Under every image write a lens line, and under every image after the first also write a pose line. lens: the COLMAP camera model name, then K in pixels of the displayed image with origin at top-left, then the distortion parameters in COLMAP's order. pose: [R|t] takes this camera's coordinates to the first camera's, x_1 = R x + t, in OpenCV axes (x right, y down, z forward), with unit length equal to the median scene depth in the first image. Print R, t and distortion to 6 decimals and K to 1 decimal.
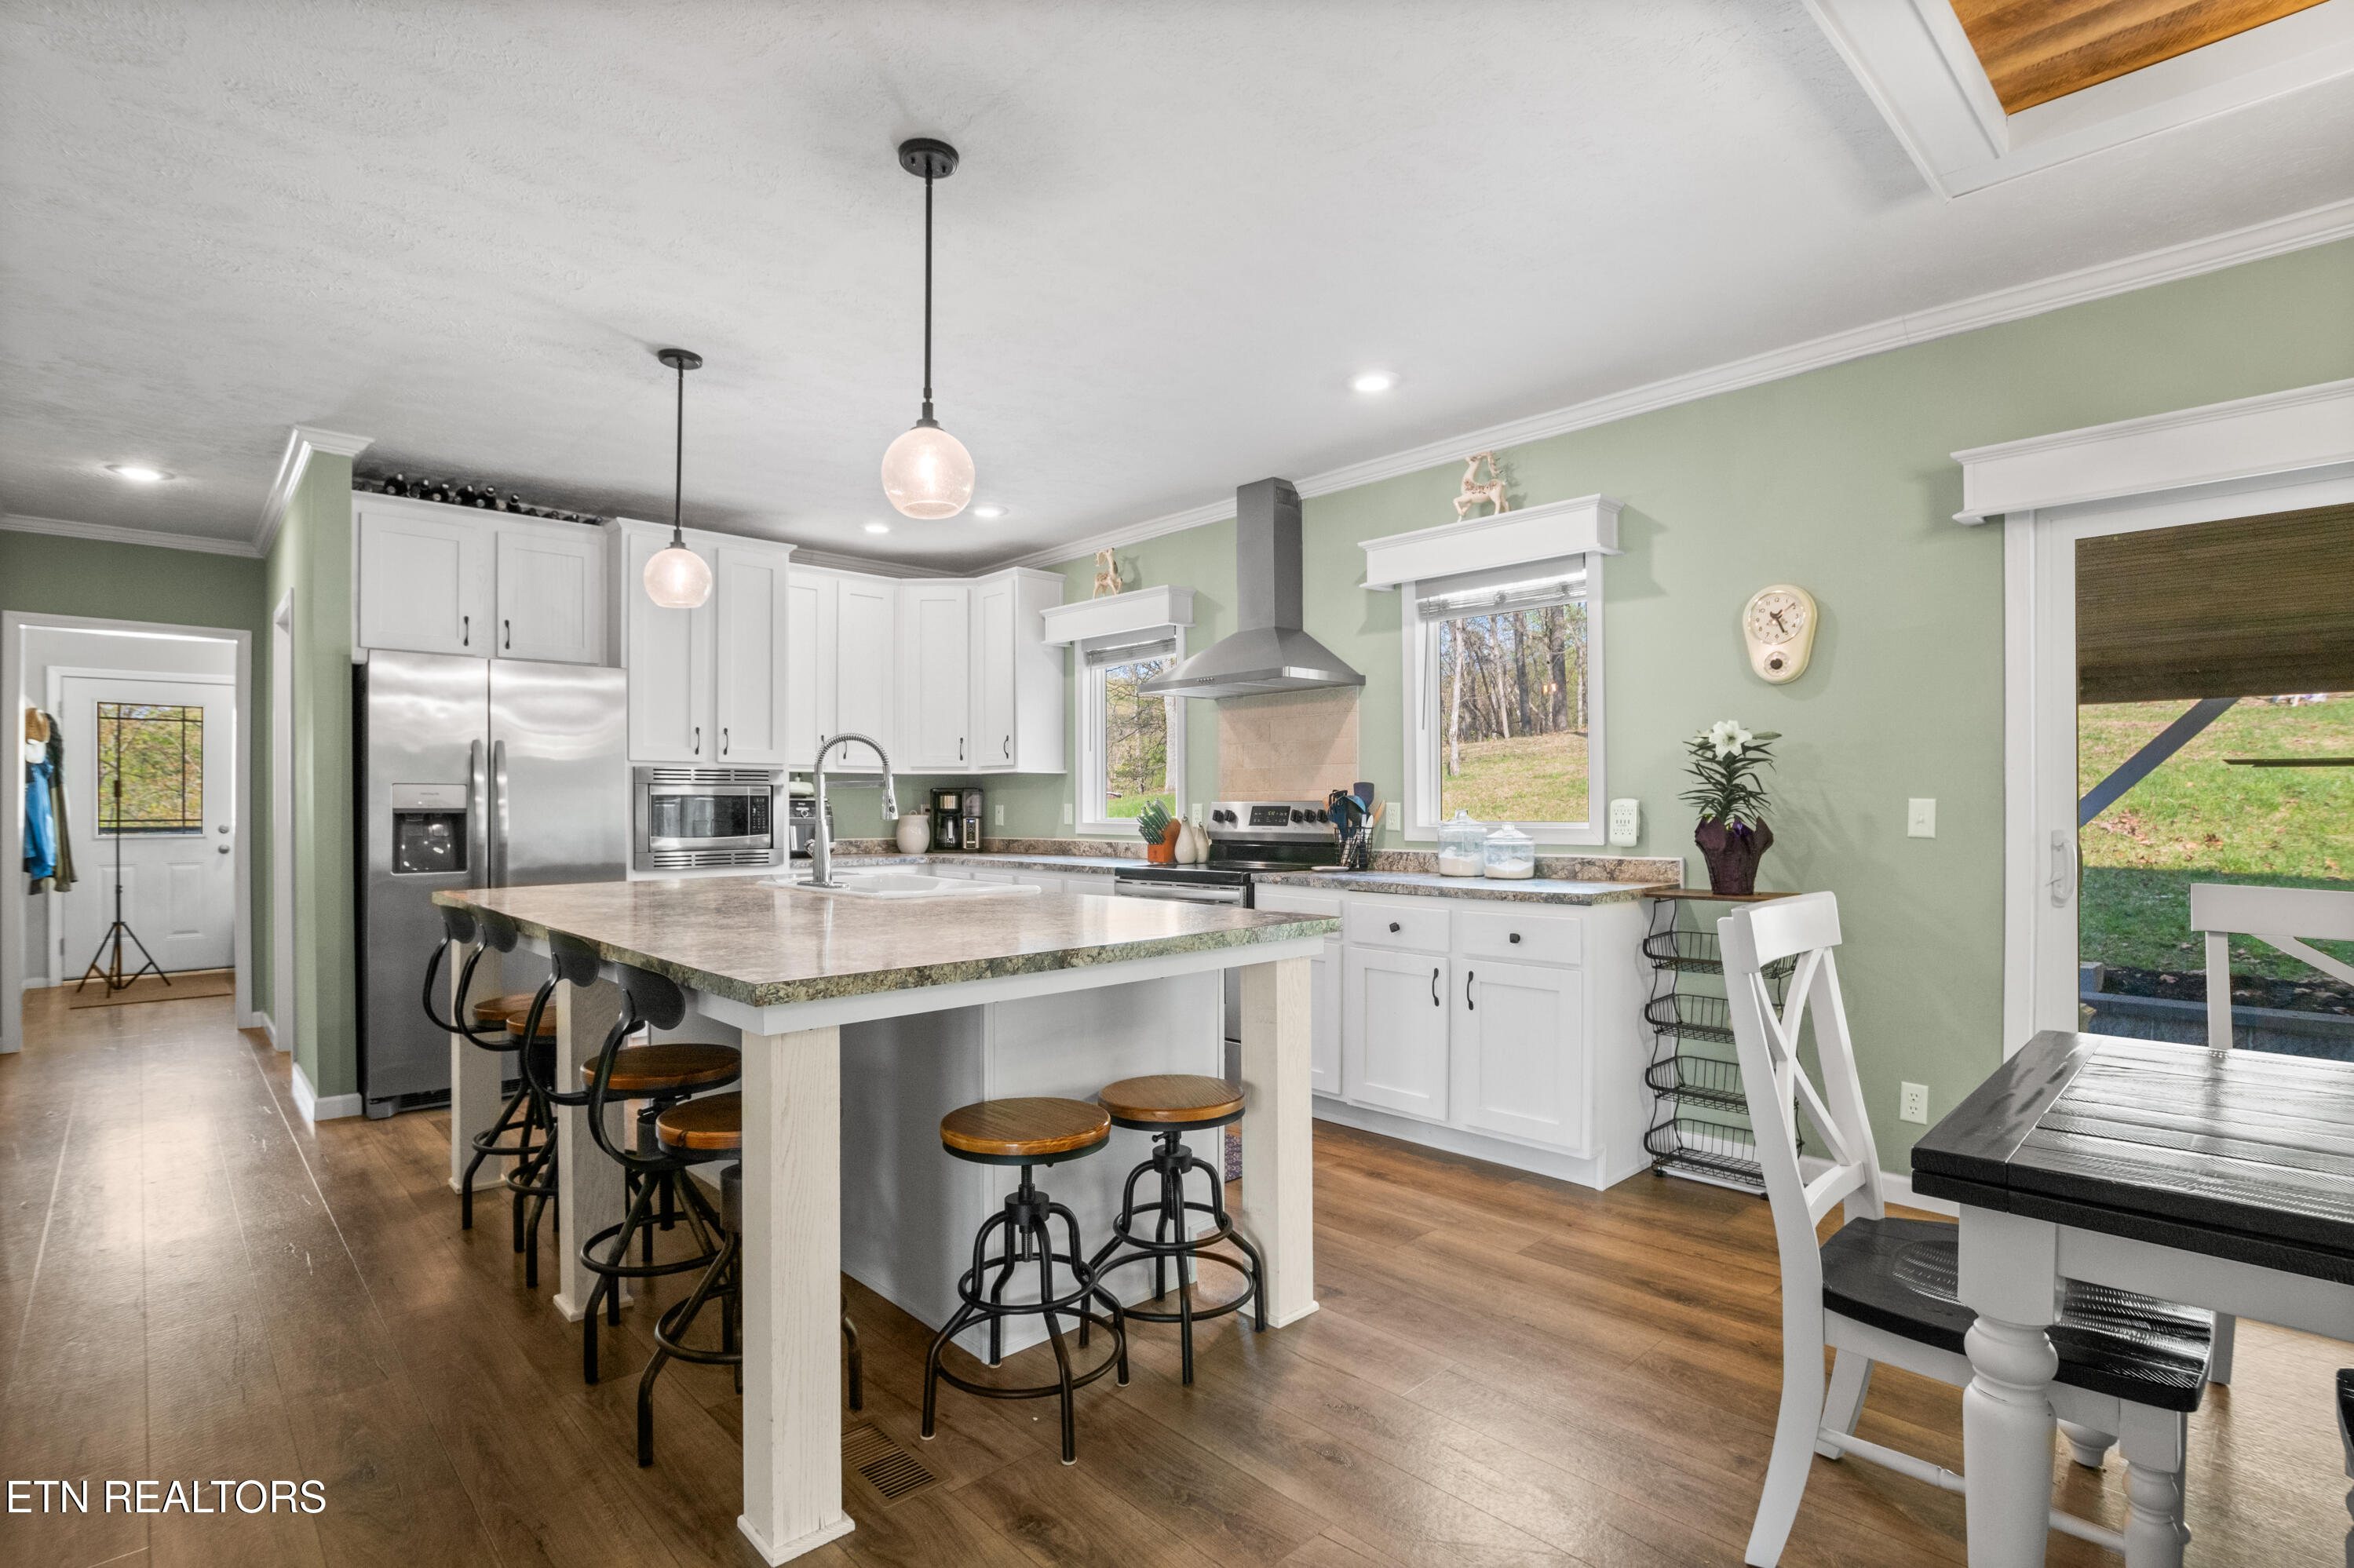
lens RADIAL K [[1121.8, 0, 1184.0], [0, 1121.8, 801.1], [0, 0, 1]] dist [-0.026092, -0.000027]
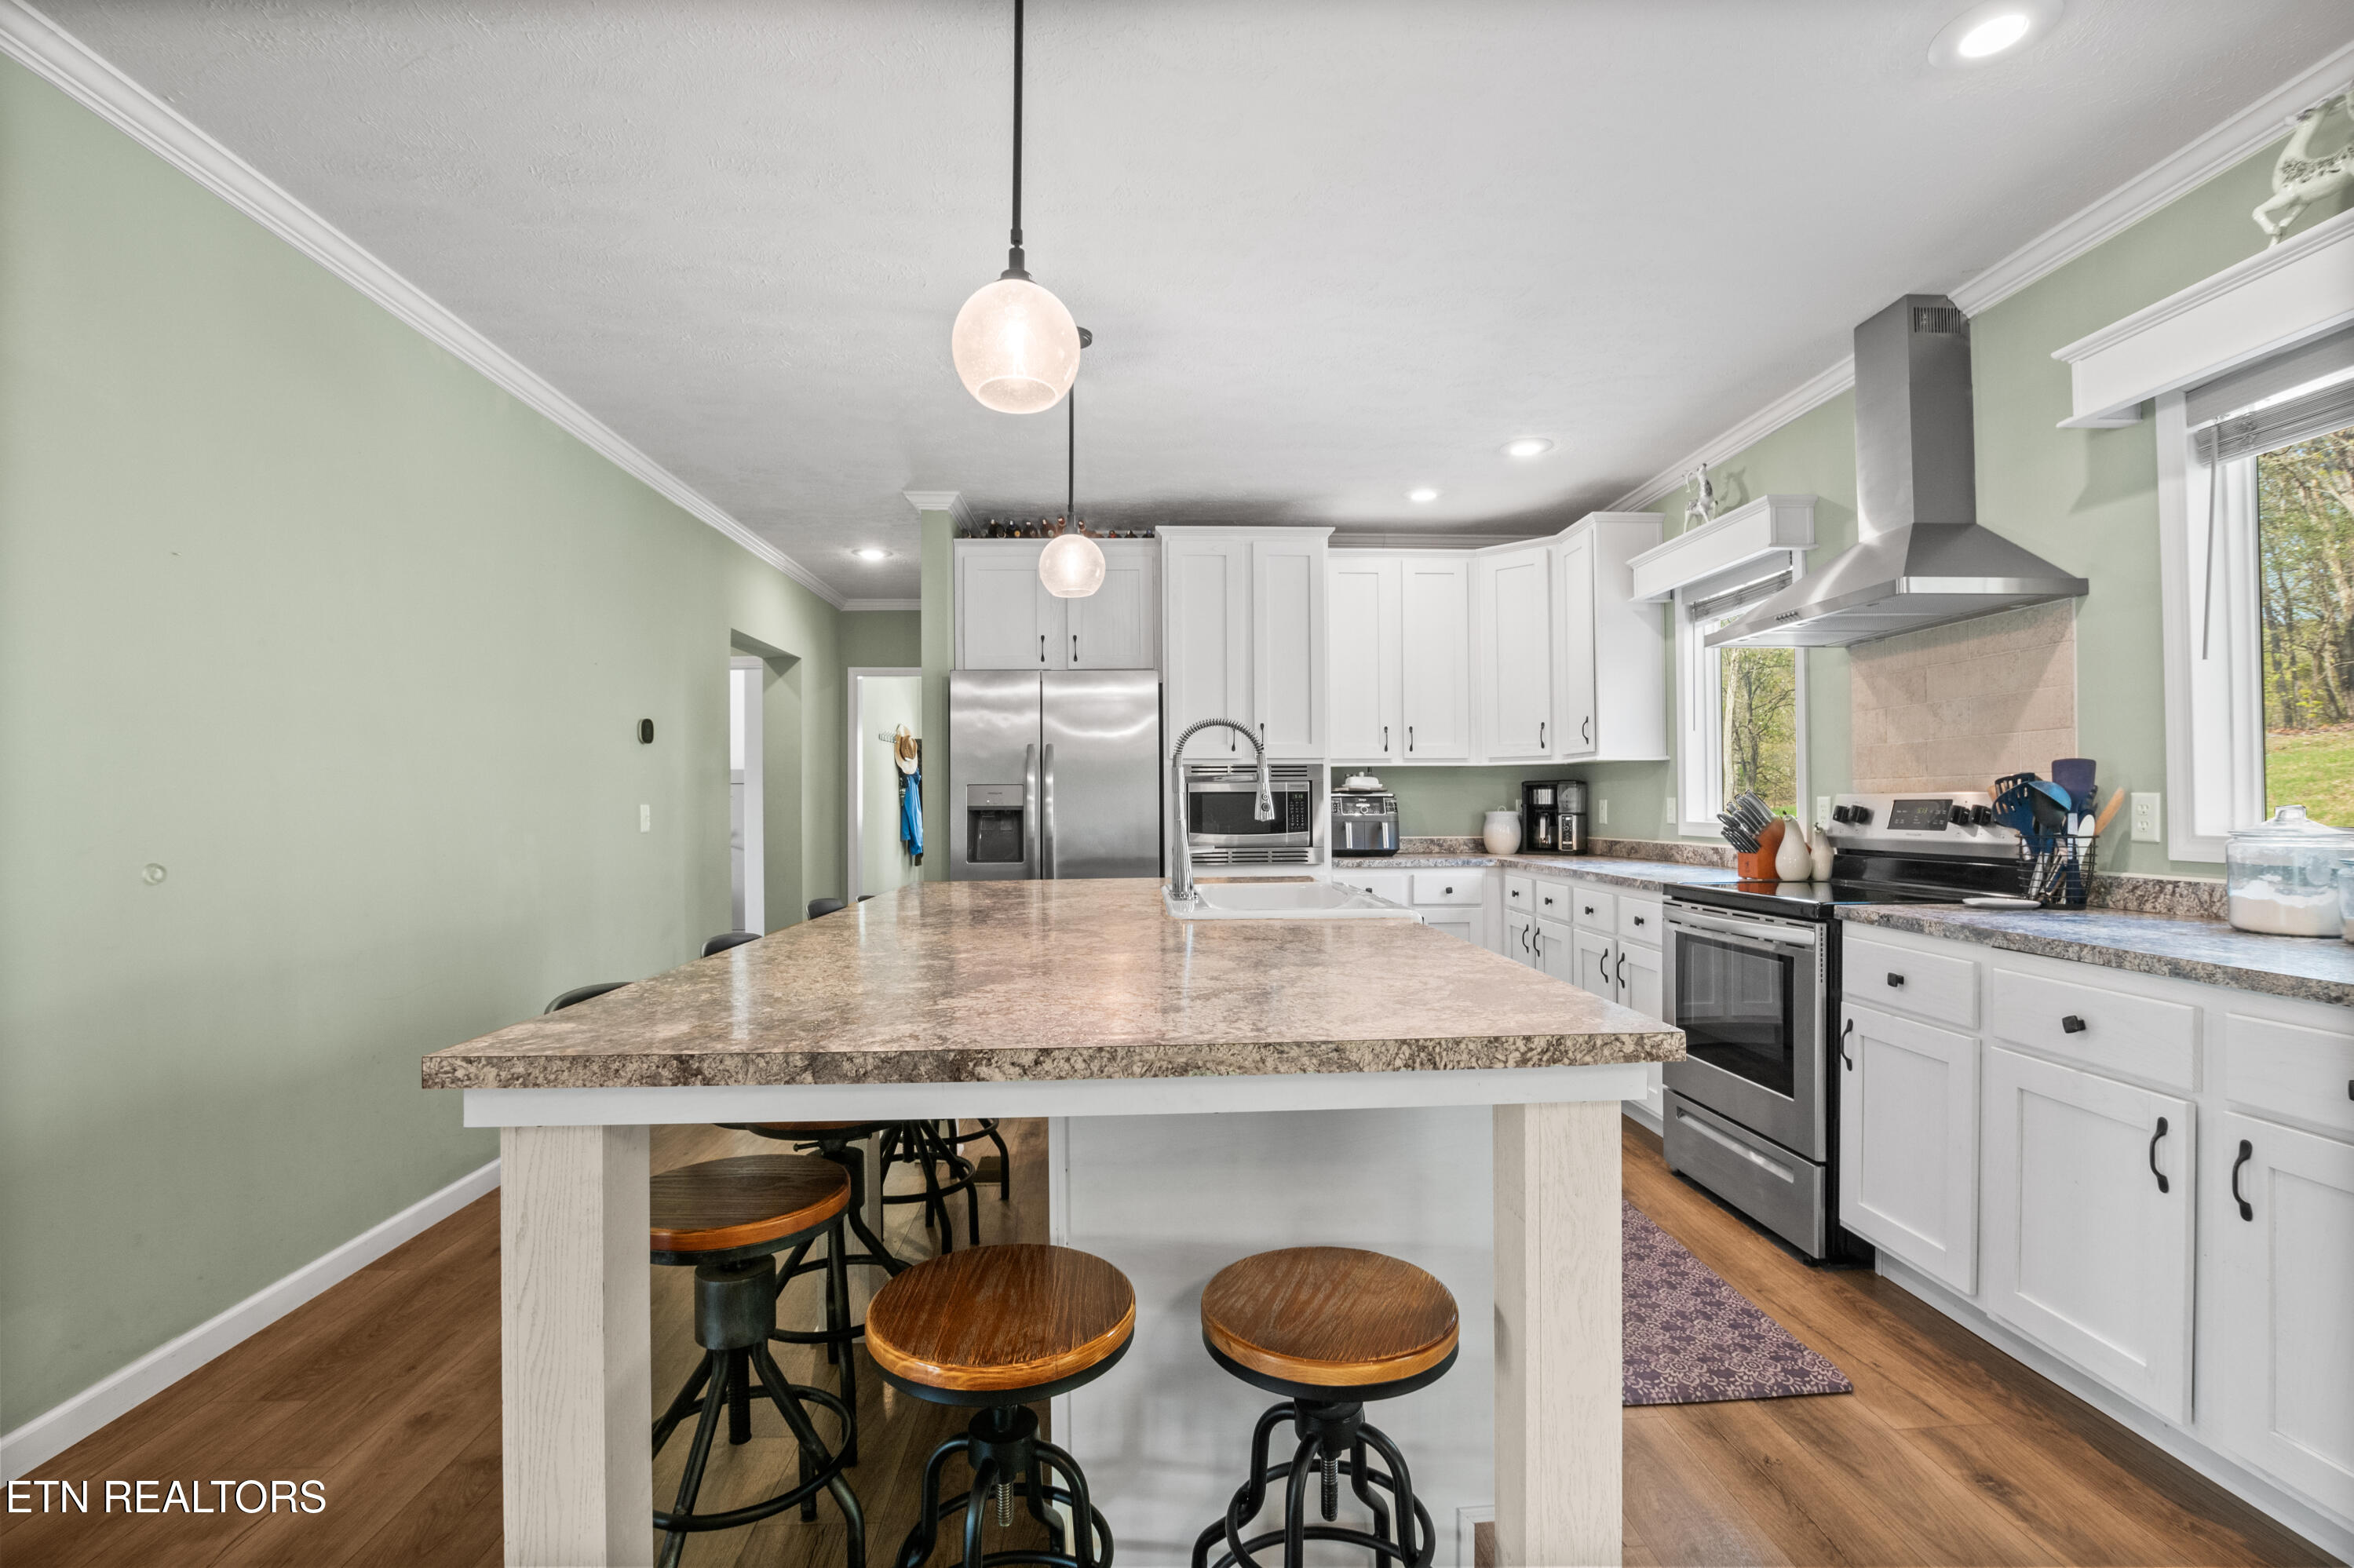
lens RADIAL K [[1042.1, 0, 1188.3], [0, 1042.1, 795.5], [0, 0, 1]] dist [-0.036156, 0.010701]
pose [[0.762207, -0.008580, -0.647277, 0.150236], [0.008522, 0.999959, -0.003219, 0.000347], [0.647278, -0.003063, 0.762248, 0.289344]]
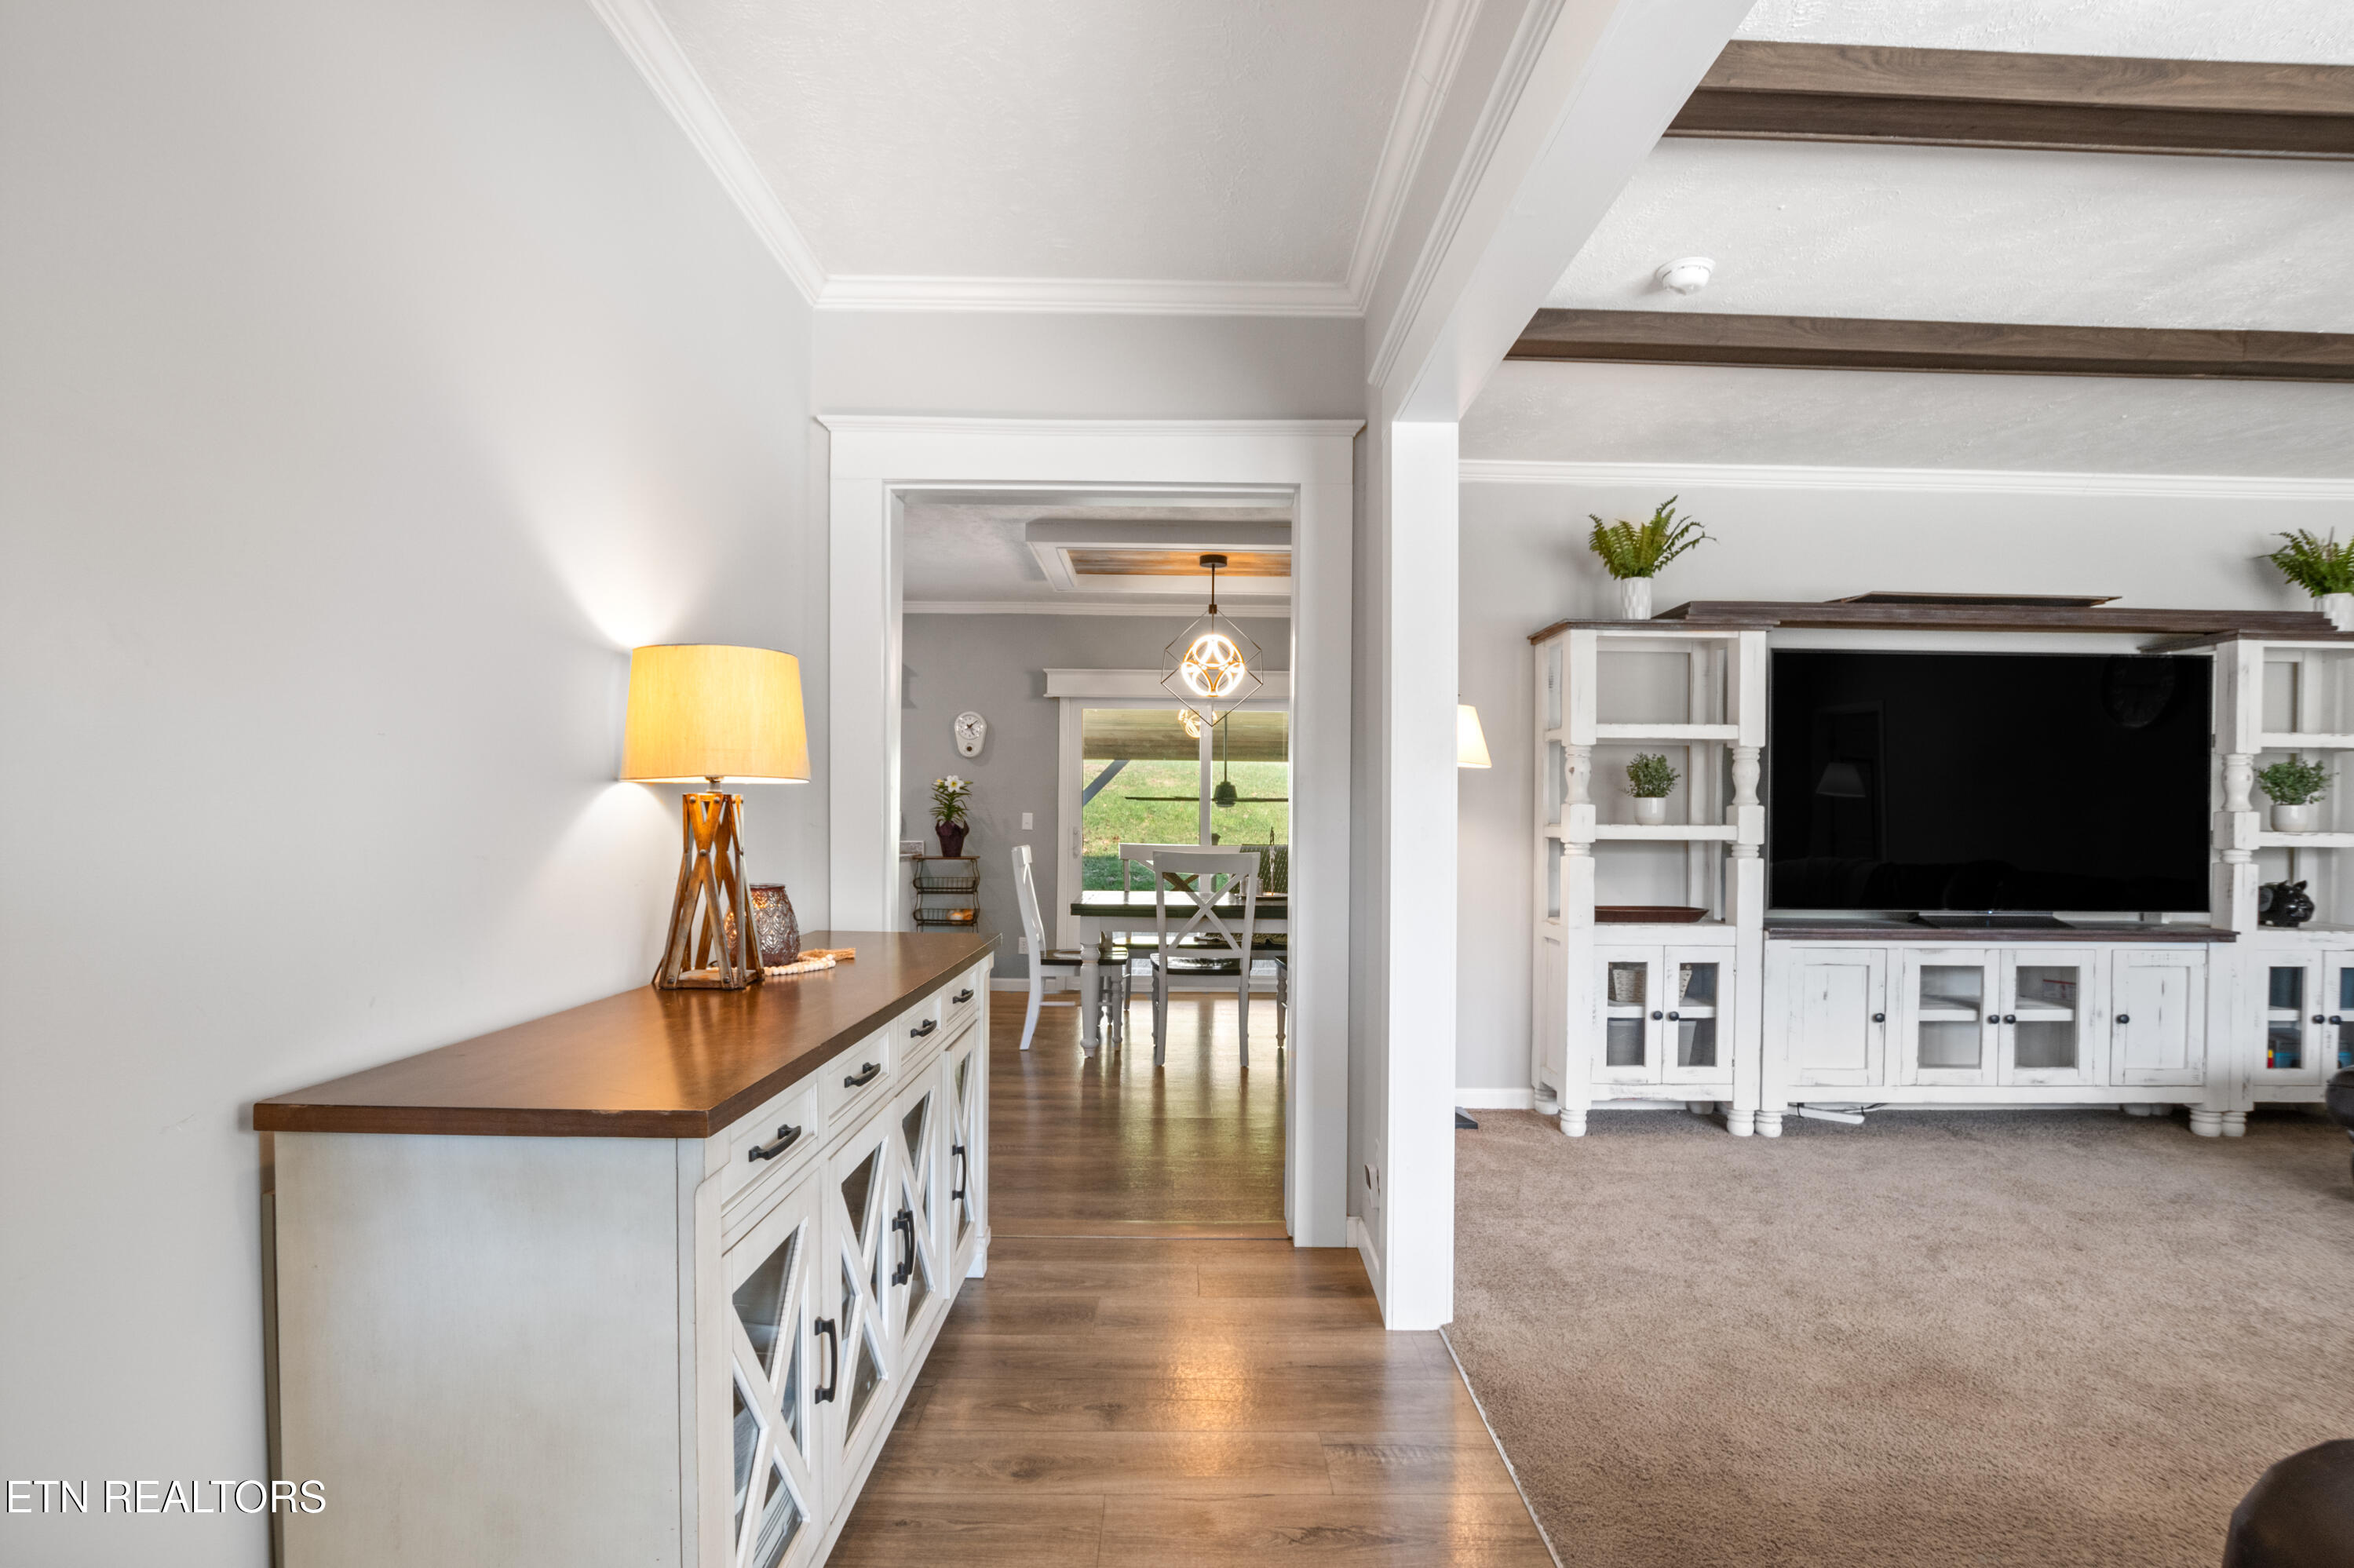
lens RADIAL K [[1144.1, 0, 1177.4], [0, 1144.1, 827.2], [0, 0, 1]] dist [-0.035906, 0.006560]
pose [[0.688002, 0.004149, 0.725697, -0.571244], [-0.014746, 0.999857, 0.008264, 0.001859], [-0.725559, -0.016387, 0.687965, -0.582398]]
